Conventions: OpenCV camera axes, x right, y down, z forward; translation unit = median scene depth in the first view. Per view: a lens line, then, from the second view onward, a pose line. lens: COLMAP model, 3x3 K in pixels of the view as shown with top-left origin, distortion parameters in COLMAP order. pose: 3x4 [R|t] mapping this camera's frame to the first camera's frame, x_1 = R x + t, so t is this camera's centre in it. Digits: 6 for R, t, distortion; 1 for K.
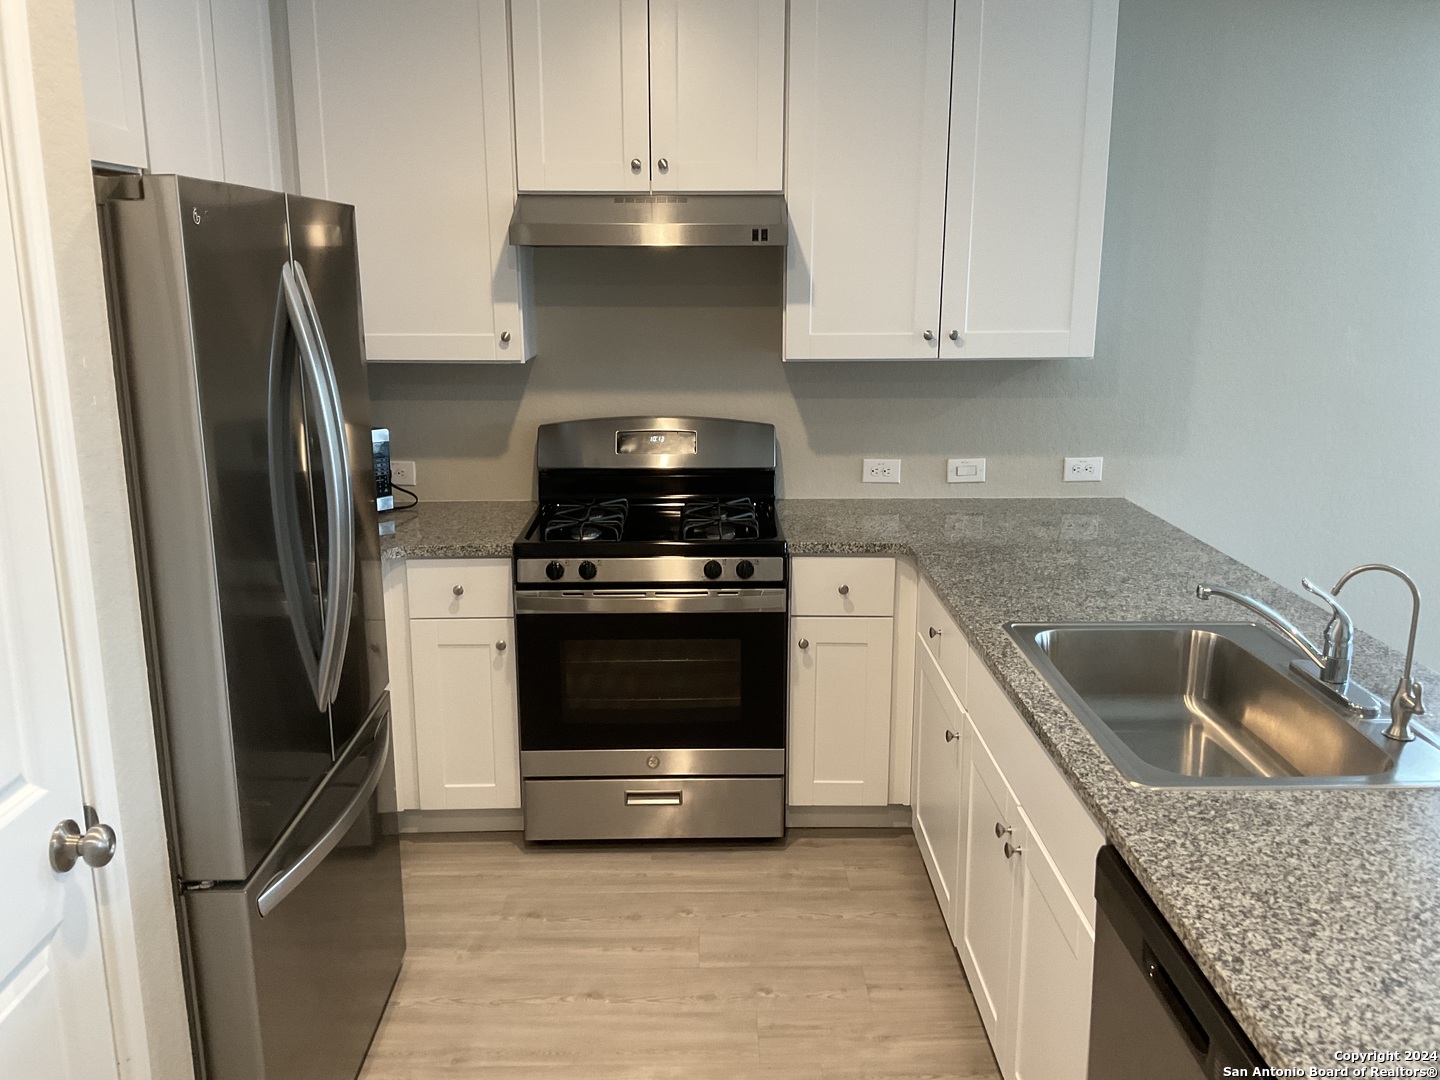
lens RADIAL K [[1191.5, 0, 720.0], [0, 1191.5, 540.0], [0, 0, 1]] dist [0.050168, -0.104224]
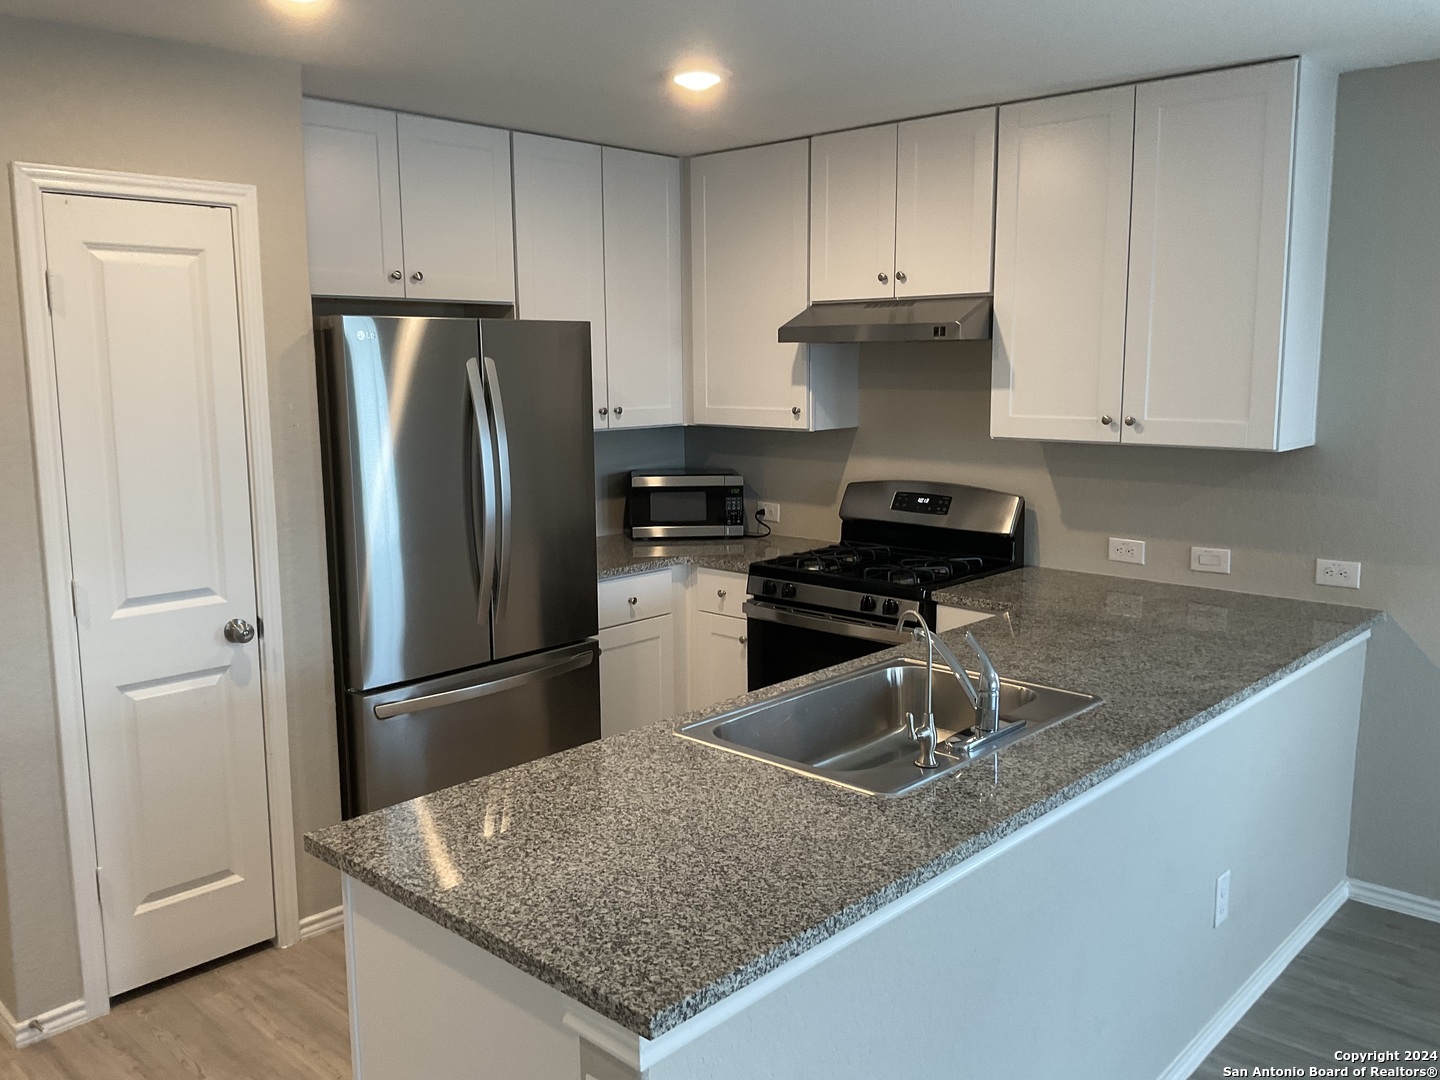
lens RADIAL K [[1182.4, 0, 708.6], [0, 1182.4, 538.4], [0, 0, 1]] dist [0.085324, -0.166998]
pose [[0.724489, 0.102733, -0.681587, 0.647897], [-0.149937, 0.988641, -0.010359, -0.003881], [0.672781, 0.109700, 0.731664, 0.000377]]
